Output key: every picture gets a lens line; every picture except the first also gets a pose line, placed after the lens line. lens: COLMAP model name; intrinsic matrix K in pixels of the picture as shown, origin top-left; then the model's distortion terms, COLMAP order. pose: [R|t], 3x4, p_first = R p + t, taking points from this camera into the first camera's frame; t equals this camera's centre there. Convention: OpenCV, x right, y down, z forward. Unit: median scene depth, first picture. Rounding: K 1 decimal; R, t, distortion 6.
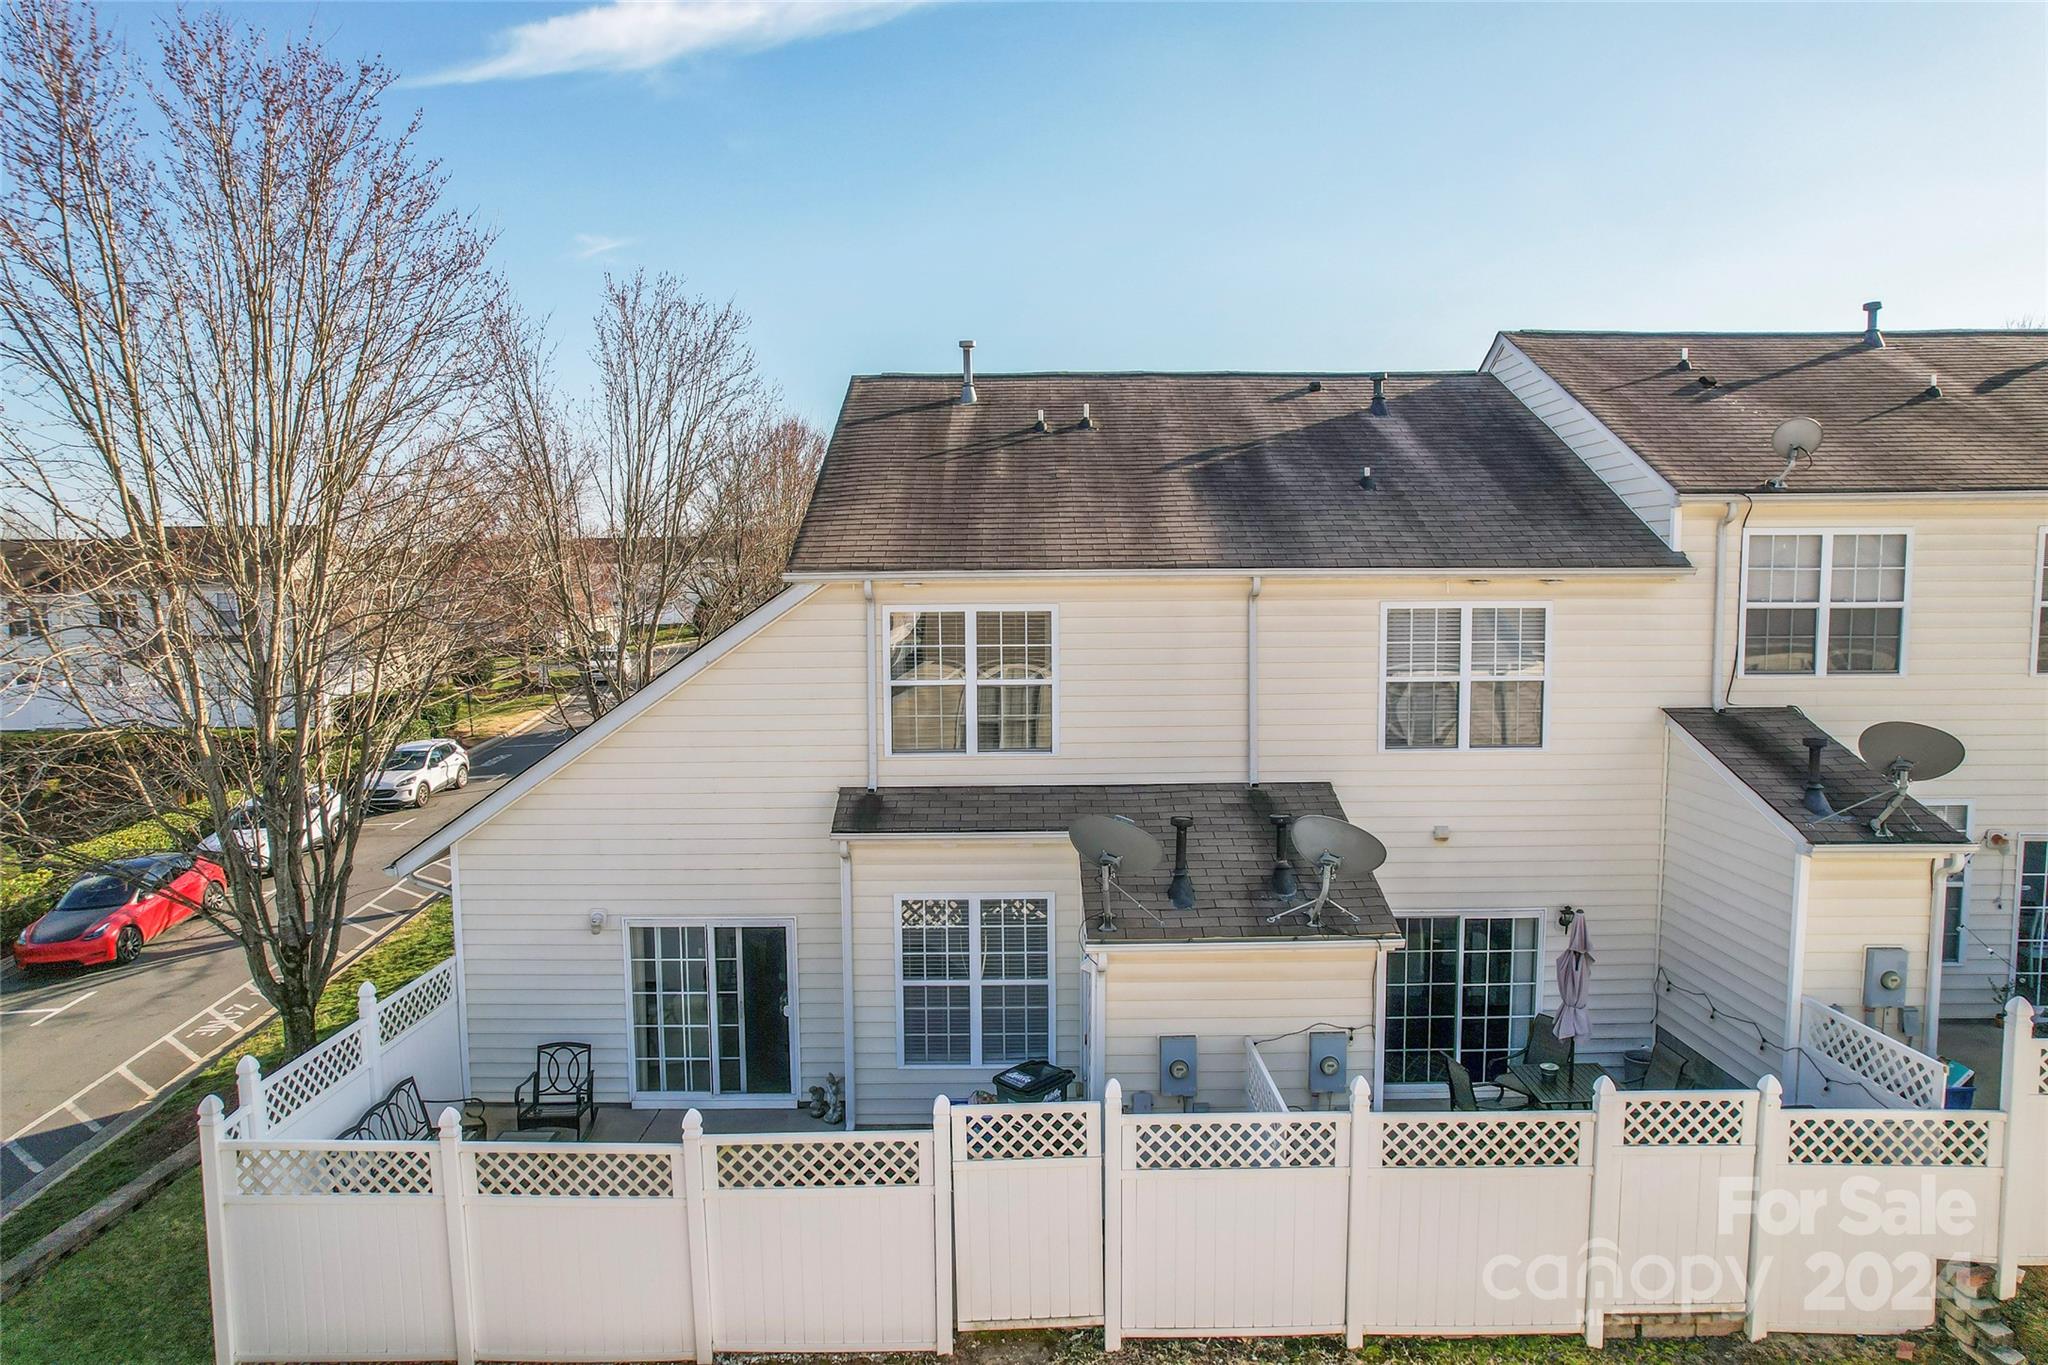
lens RADIAL K [[1376.4, 0, 1018.4], [0, 1376.4, 707.2], [0, 0, 1]] dist [-0.099789, 0.097906]
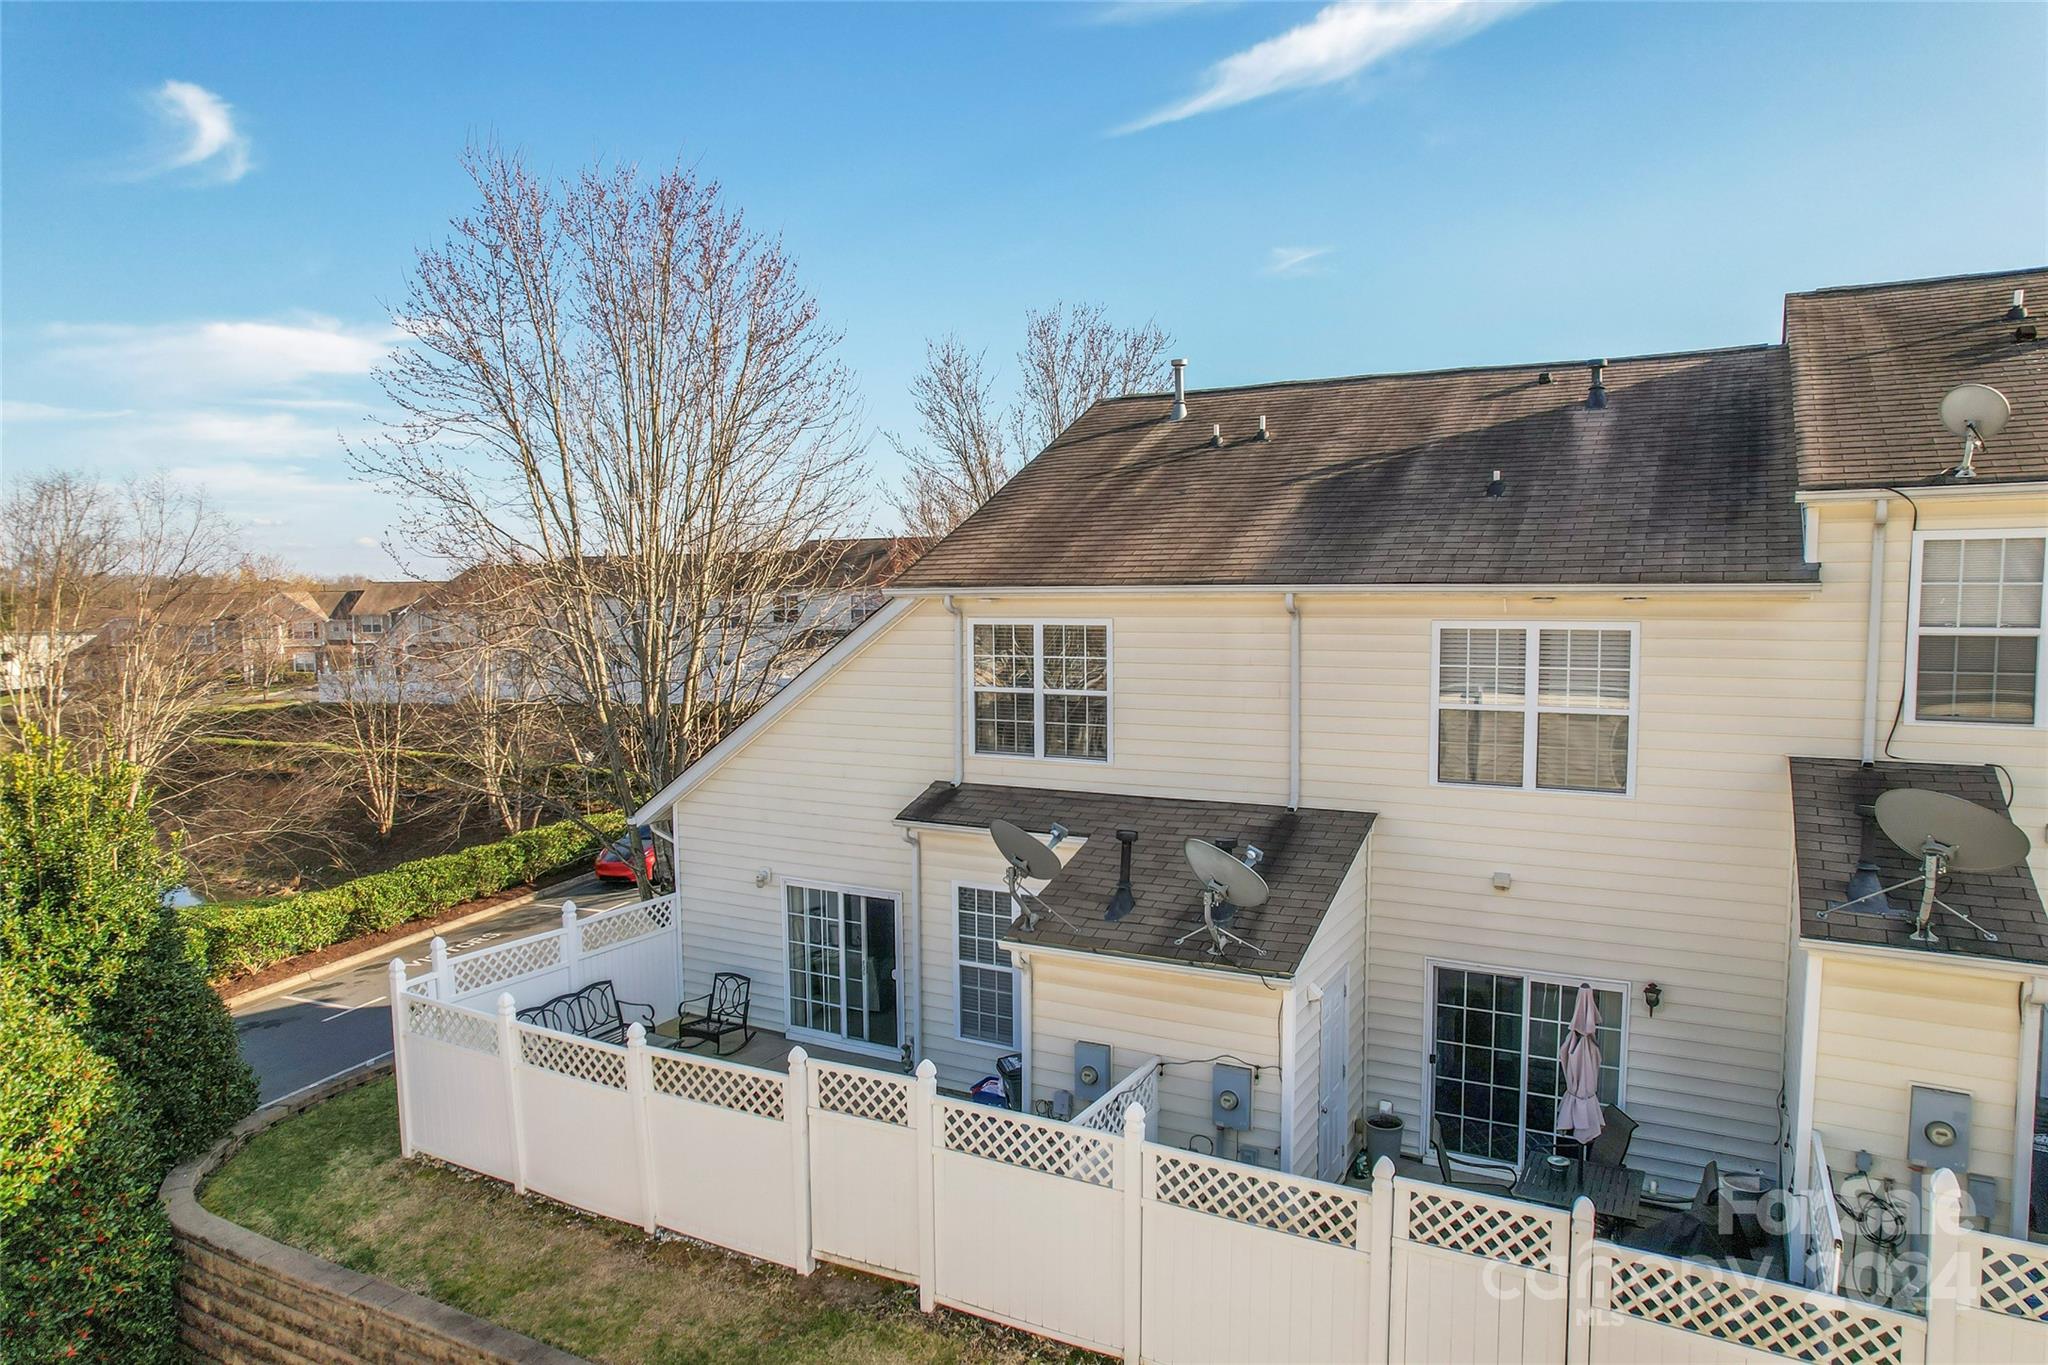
lens RADIAL K [[1376.4, 0, 1018.4], [0, 1376.4, 707.2], [0, 0, 1]] dist [-0.099789, 0.097906]
pose [[0.859535, 0.045668, -0.509032, 0.492991], [-0.046055, 0.998869, 0.011846, -0.017301], [0.508997, 0.013262, 0.860666, 0.073755]]
